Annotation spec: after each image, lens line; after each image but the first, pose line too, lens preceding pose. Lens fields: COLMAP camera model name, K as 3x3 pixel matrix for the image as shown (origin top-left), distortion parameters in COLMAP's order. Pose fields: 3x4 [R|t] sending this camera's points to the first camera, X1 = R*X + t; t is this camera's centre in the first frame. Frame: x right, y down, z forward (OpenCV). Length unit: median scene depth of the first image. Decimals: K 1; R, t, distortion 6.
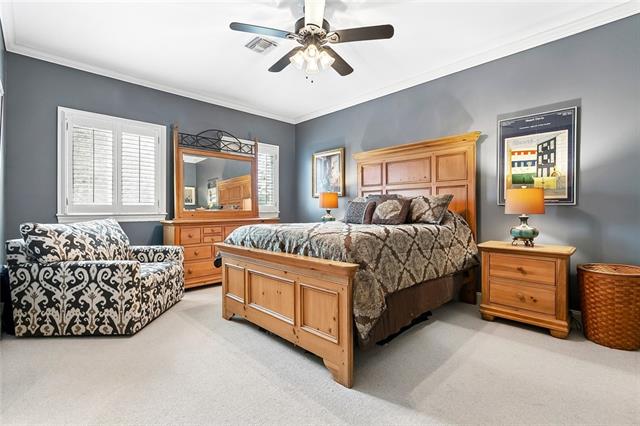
lens RADIAL K [[290.1, 0, 323.8], [0, 290.1, 212.5], [0, 0, 1]] dist [0.003697, -0.001175]
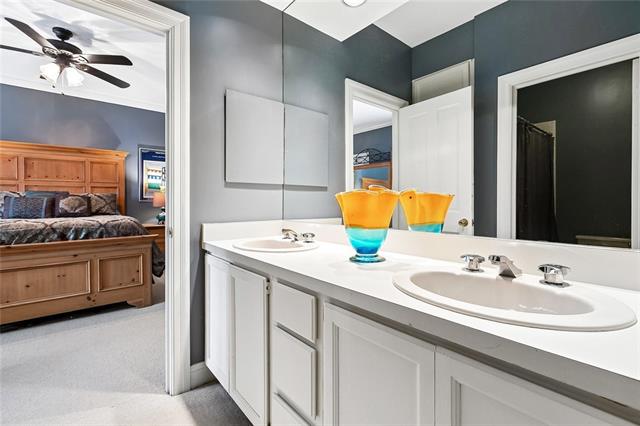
lens RADIAL K [[290.1, 0, 322.7], [0, 290.1, 204.5], [0, 0, 1]] dist [0.003697, -0.001175]
pose [[0.061799, -0.003506, 0.998082, -0.937266], [0.016344, 0.999863, 0.002500, 0.003428], [-0.997955, 0.016158, 0.061848, -0.088141]]
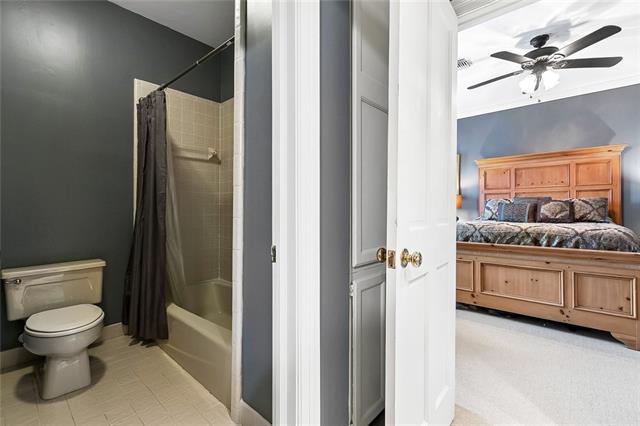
lens RADIAL K [[290.1, 0, 313.3], [0, 290.1, 208.5], [0, 0, 1]] dist [0.003697, -0.001175]
pose [[0.997858, 0.003017, 0.065350, -0.846911], [-0.002010, 0.999878, -0.015471, 0.003512], [-0.065389, 0.015307, 0.997742, -0.092248]]
